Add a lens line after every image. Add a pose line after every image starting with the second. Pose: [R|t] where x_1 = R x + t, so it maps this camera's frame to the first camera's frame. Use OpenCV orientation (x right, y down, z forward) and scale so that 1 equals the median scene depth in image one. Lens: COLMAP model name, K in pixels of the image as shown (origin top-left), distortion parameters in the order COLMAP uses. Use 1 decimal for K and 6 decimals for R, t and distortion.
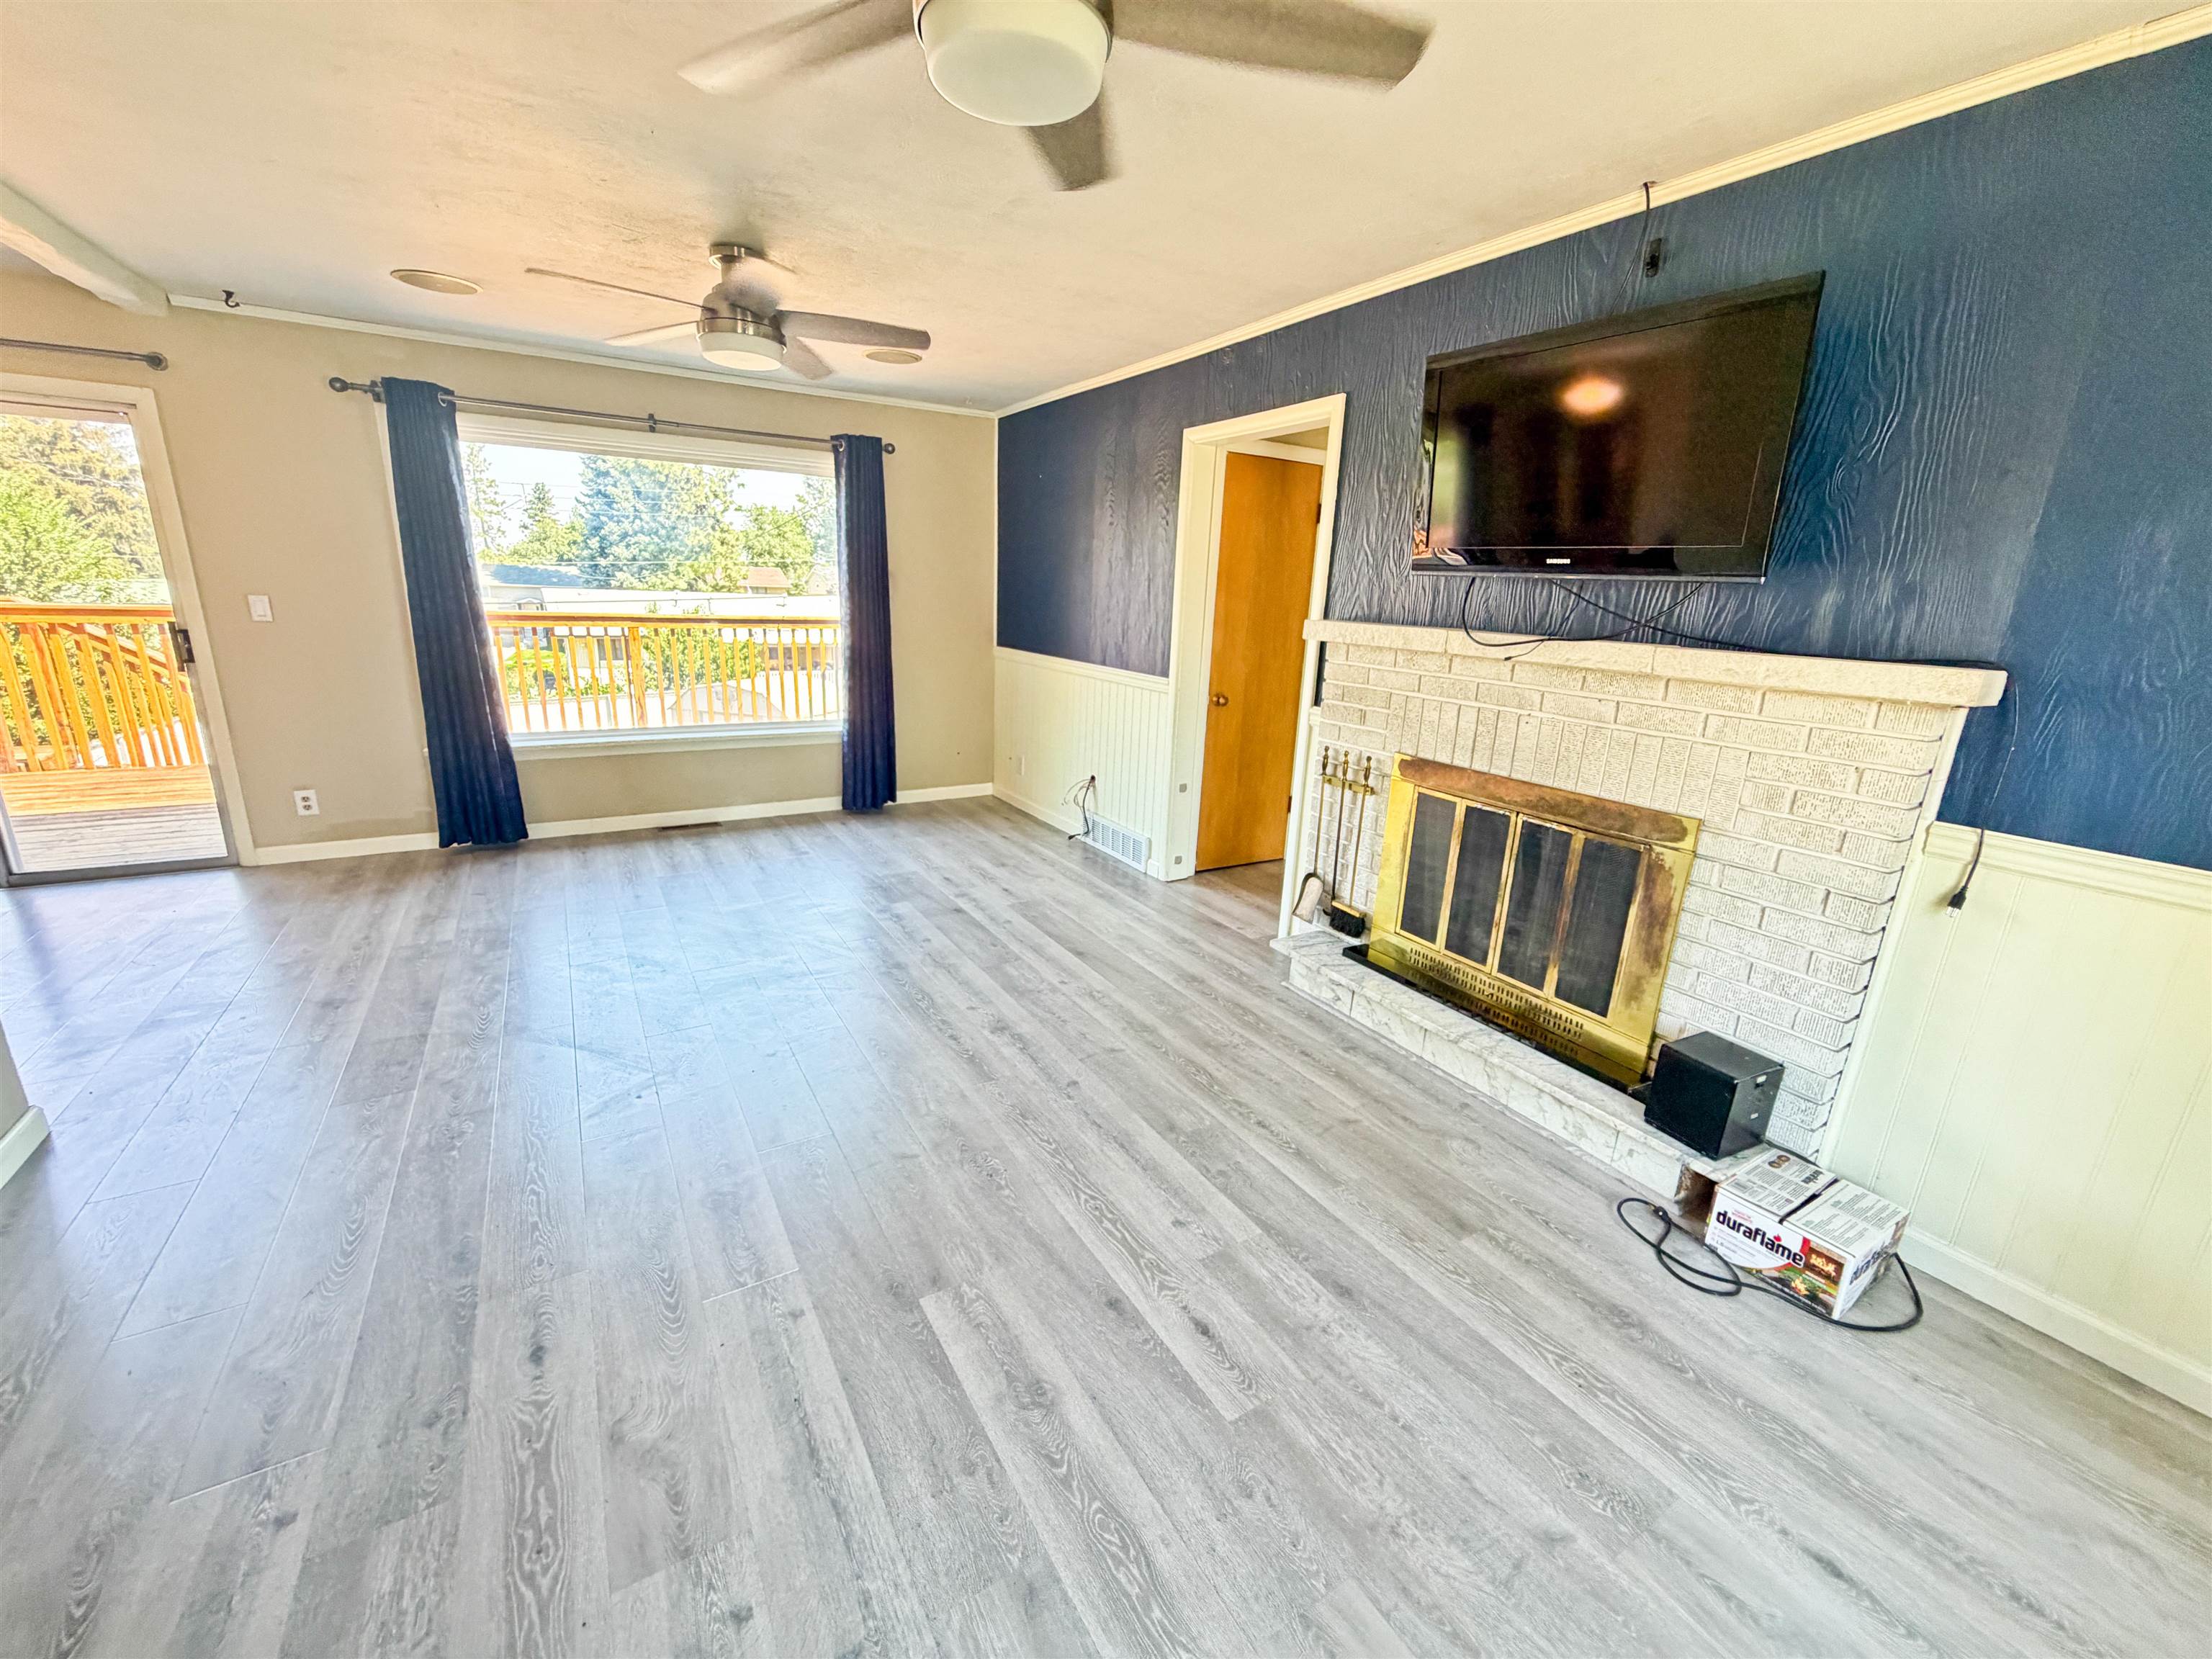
lens RADIAL K [[881.1, 0, 1097.9], [0, 881.1, 825.5], [0, 0, 1]] dist [0.004205, -0.001531]
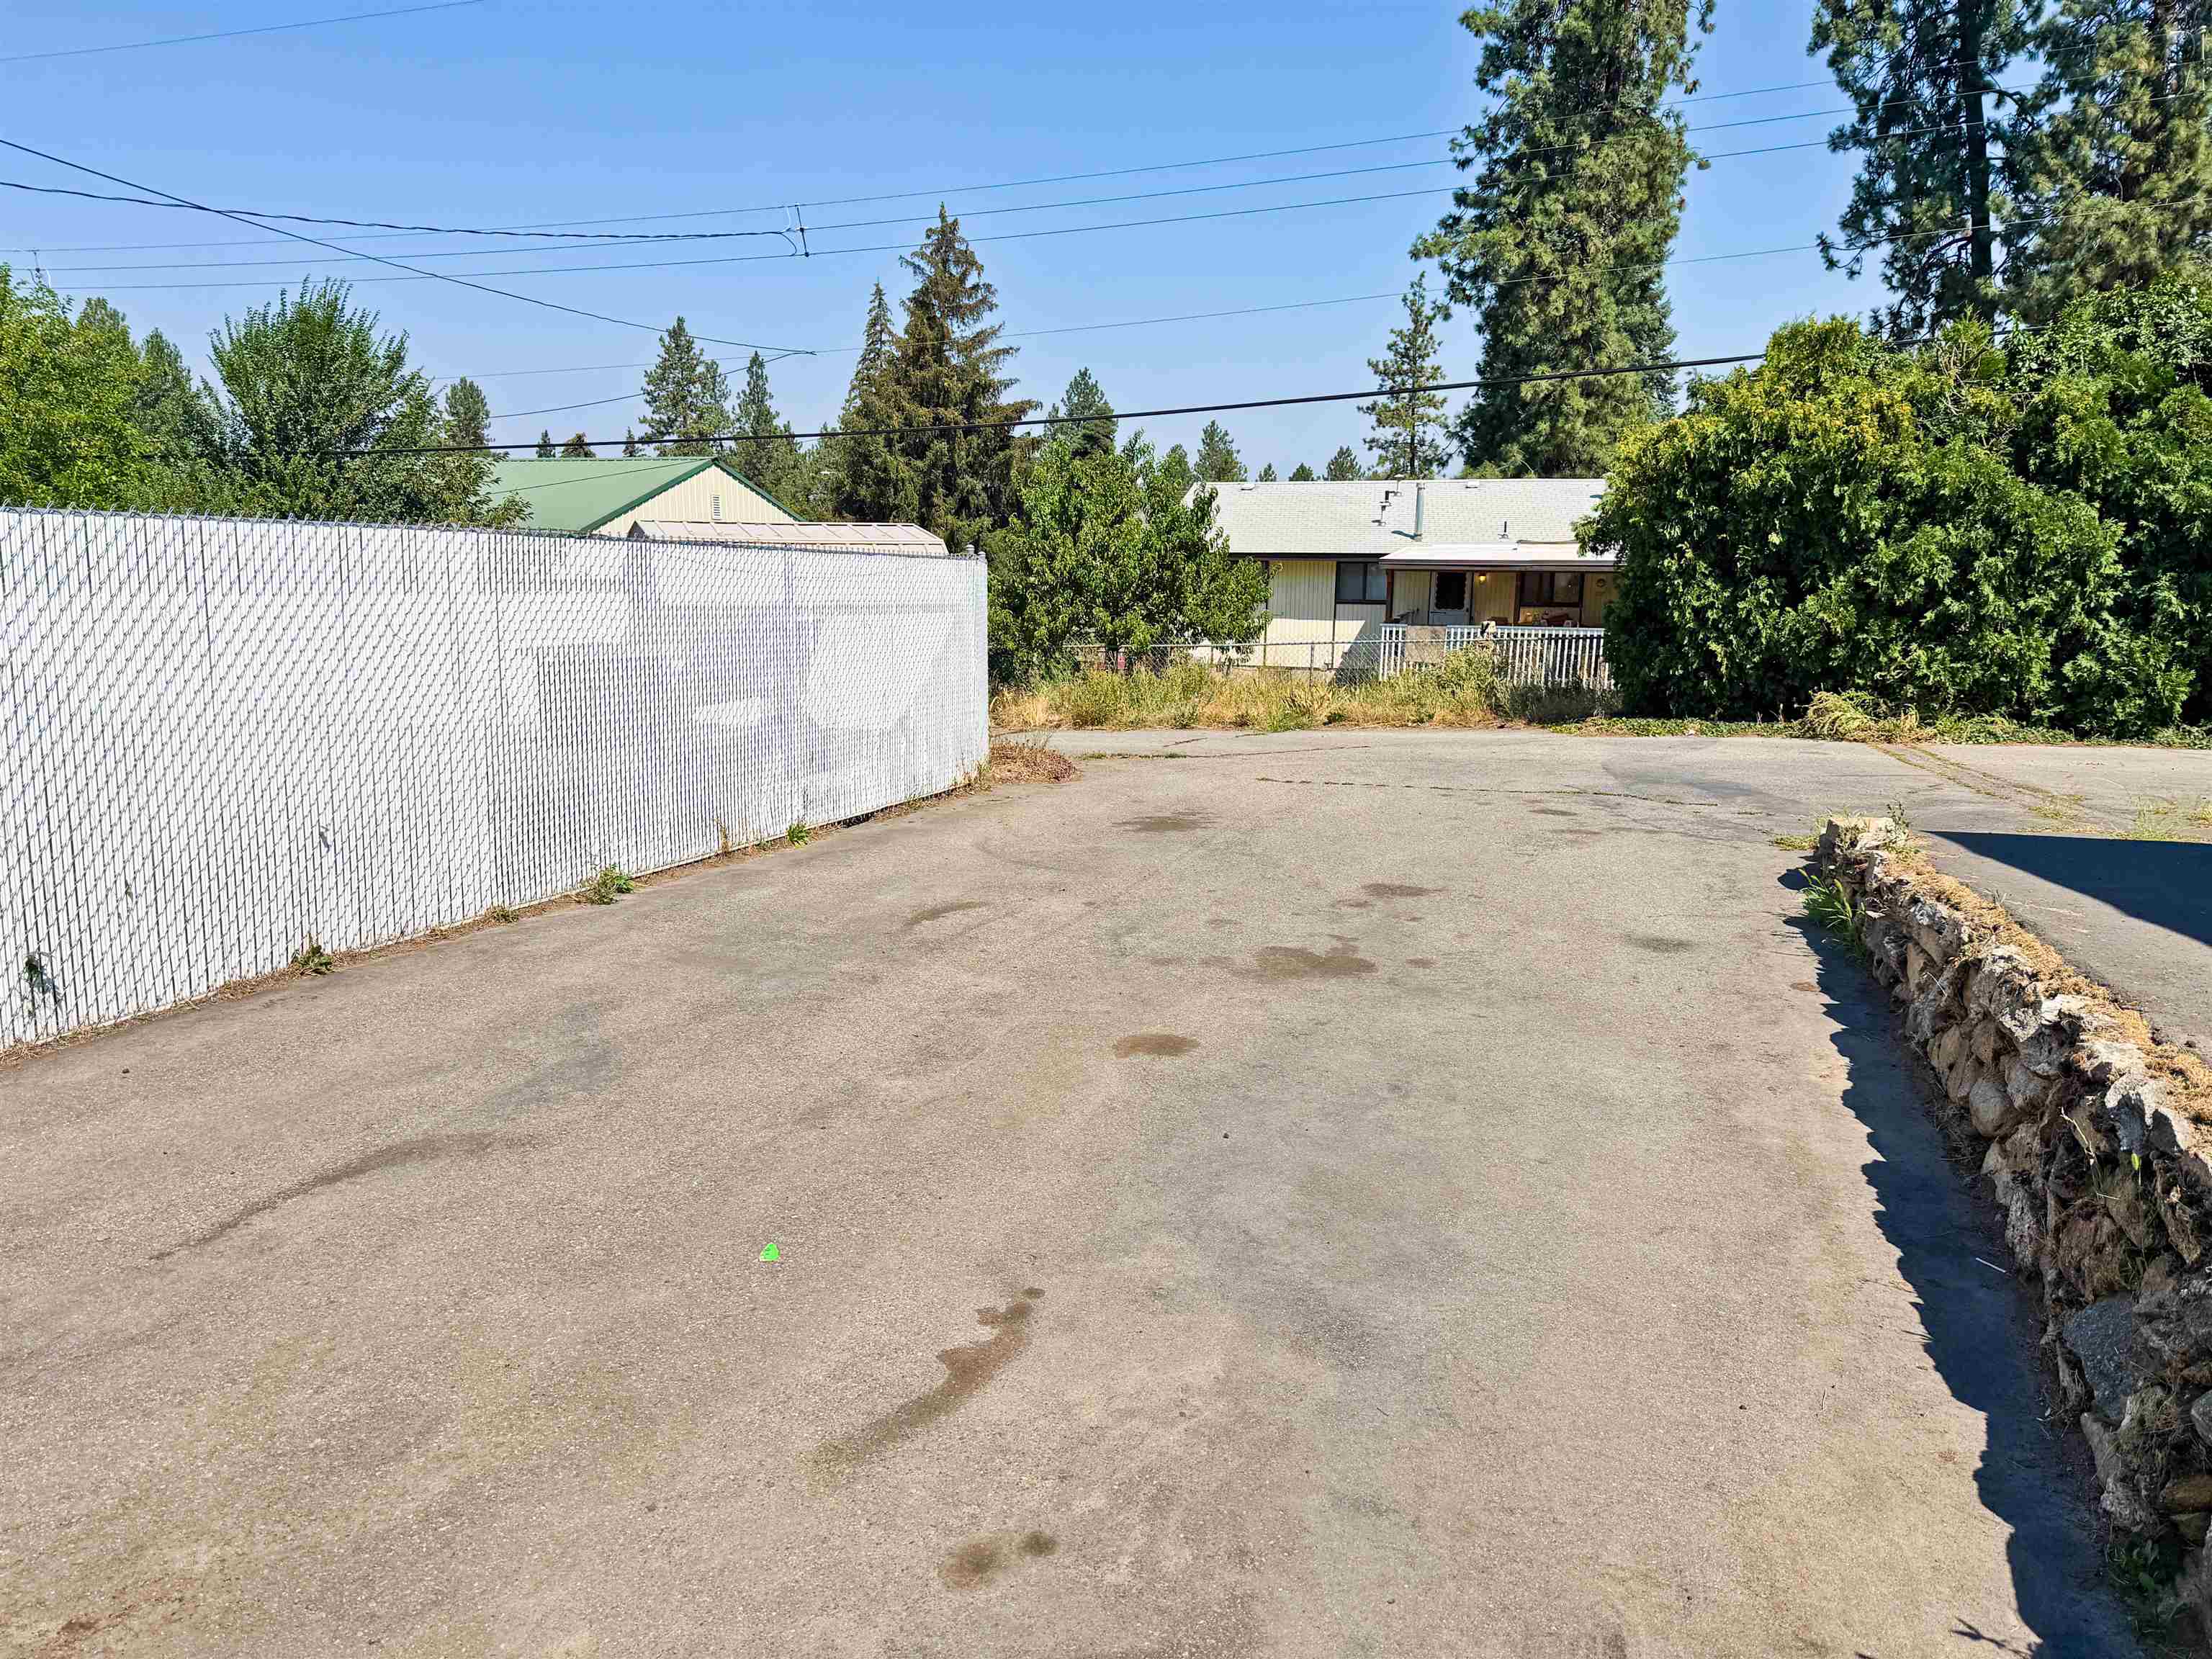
lens RADIAL K [[1575.8, 0, 1110.9], [0, 1575.8, 828.9], [0, 0, 1]] dist [0.040938, -0.010300]
pose [[0.647606, 0.111619, -0.753756, 1.214325], [-0.185021, 0.982642, -0.013452, -0.229101], [0.739171, 0.148173, 0.657017, 3.090789]]
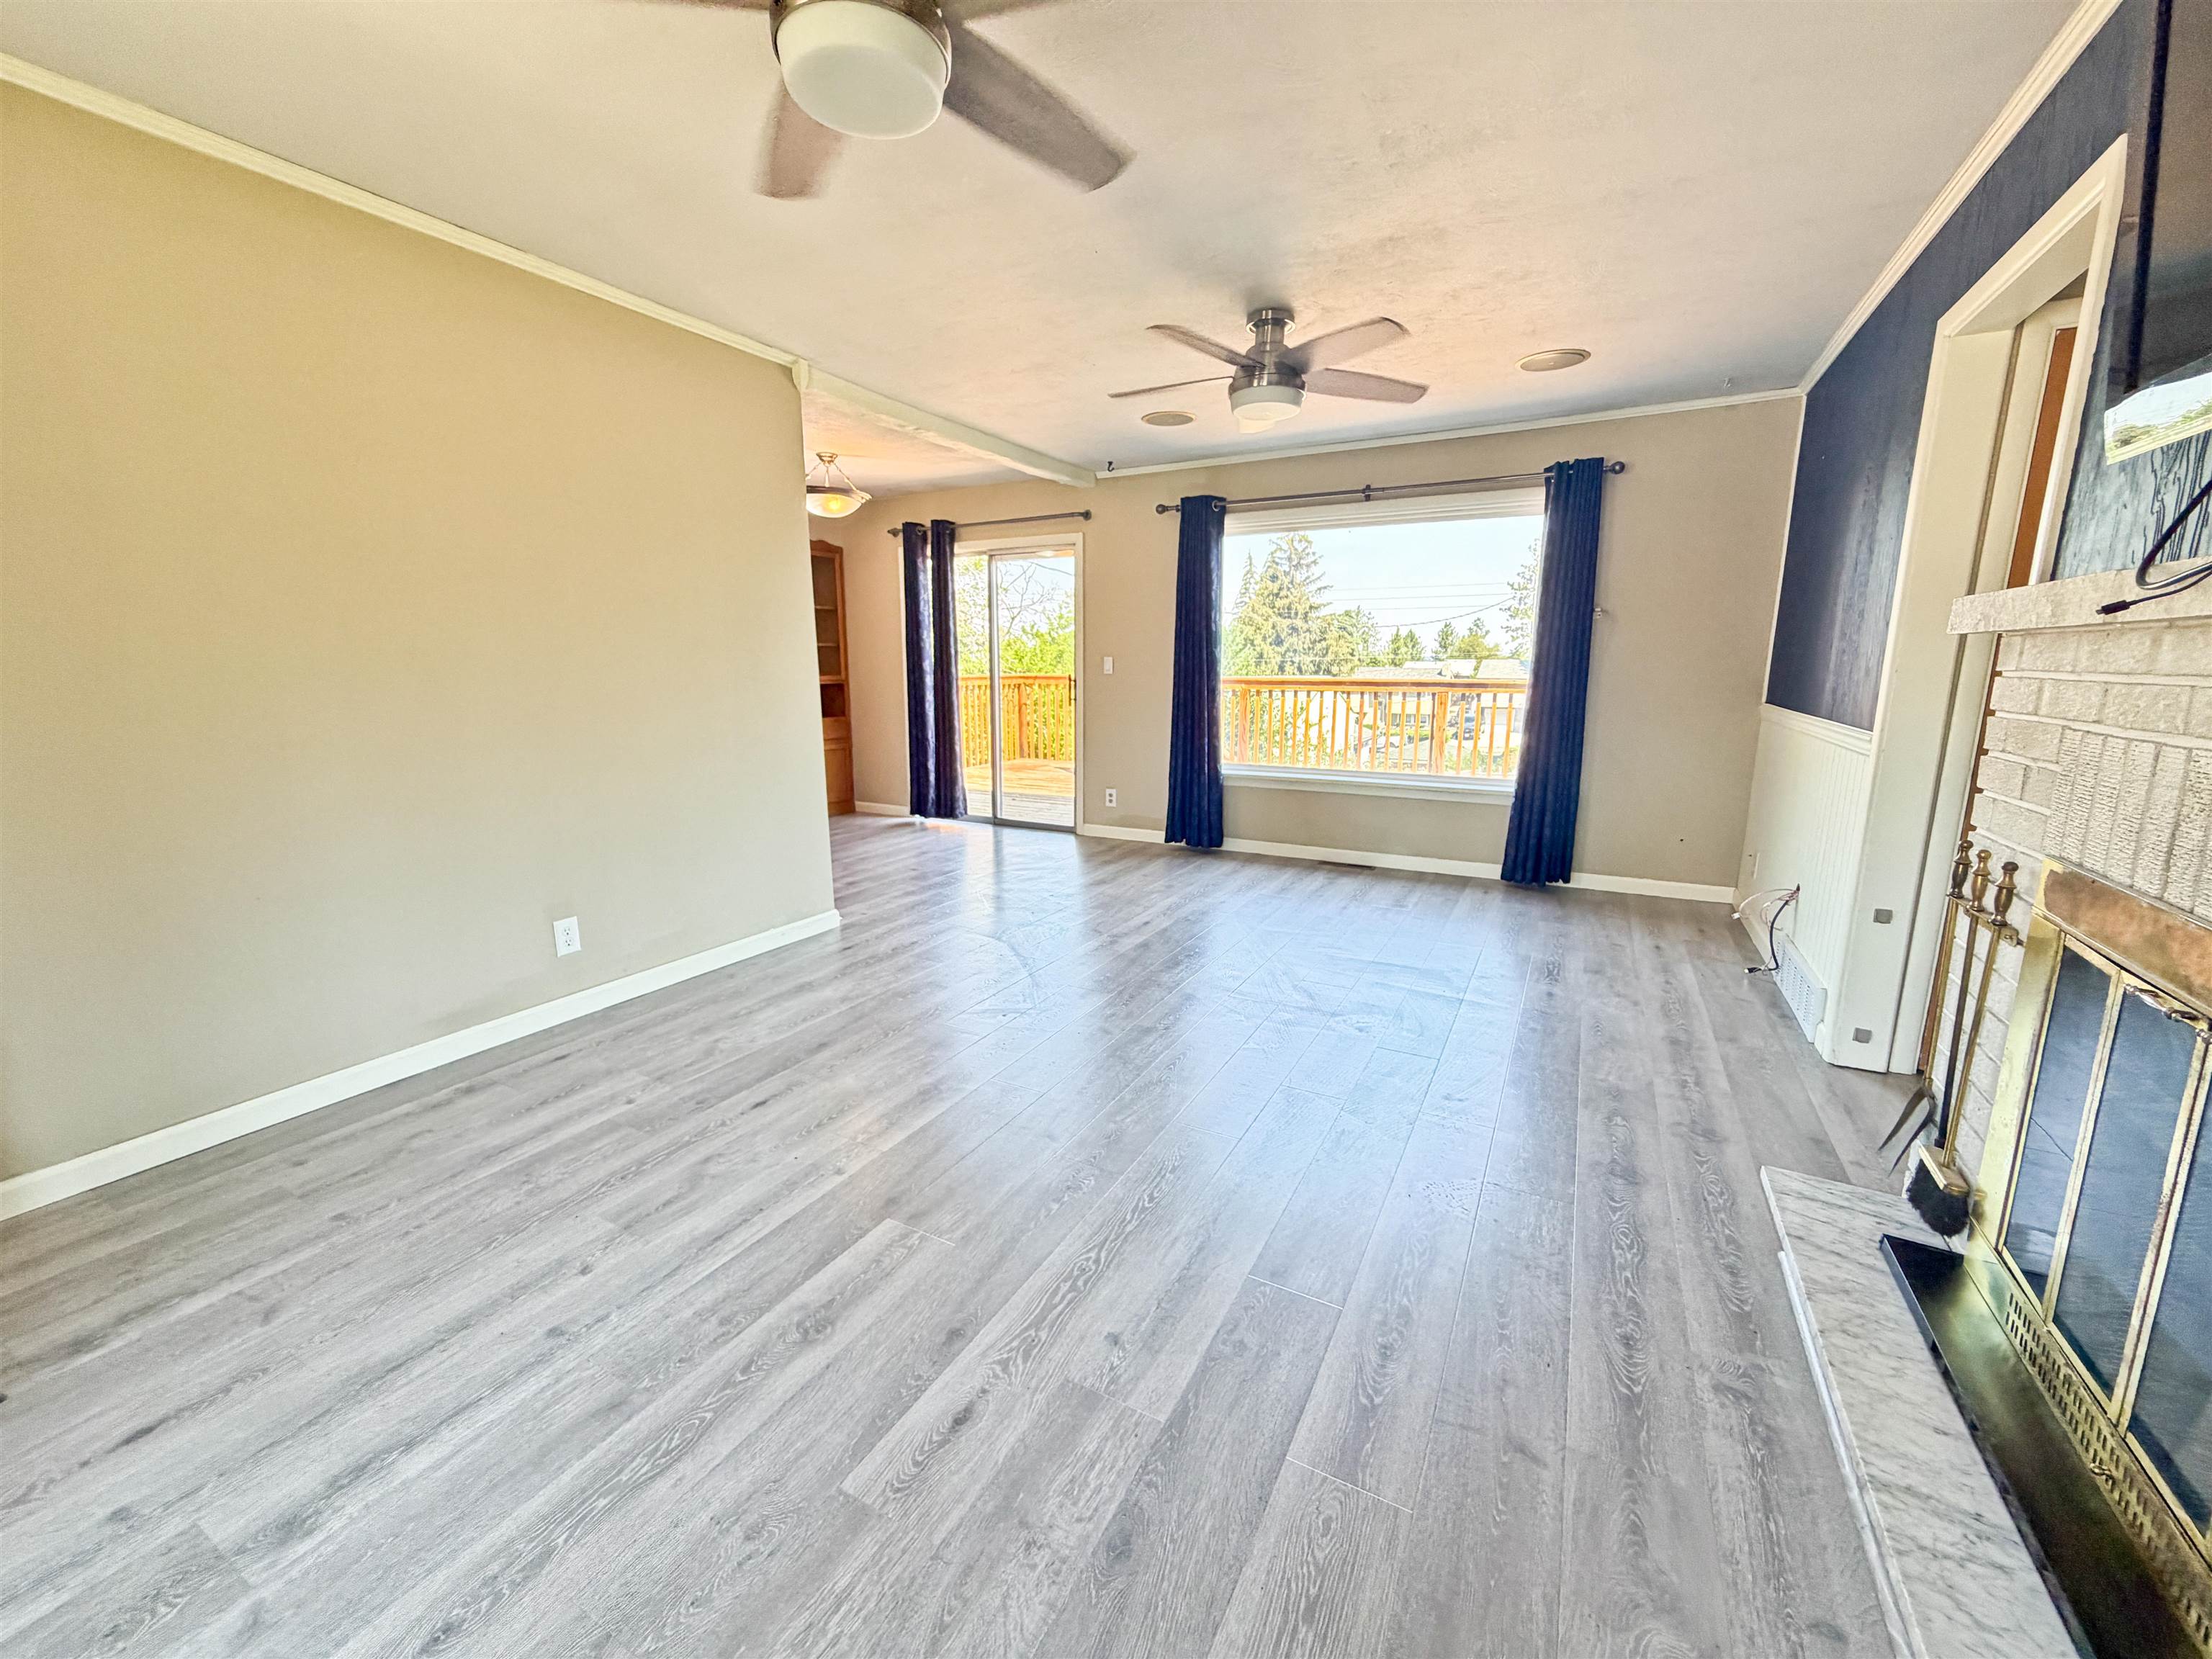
lens RADIAL K [[881.1, 0, 1103.5], [0, 881.1, 826.2], [0, 0, 1]] dist [0.004205, -0.001531]
pose [[0.503439, 0.122063, -0.855365, 0.358670], [-0.207933, 0.977992, 0.017180, -0.003027], [0.838638, 0.169209, 0.517740, 0.260634]]
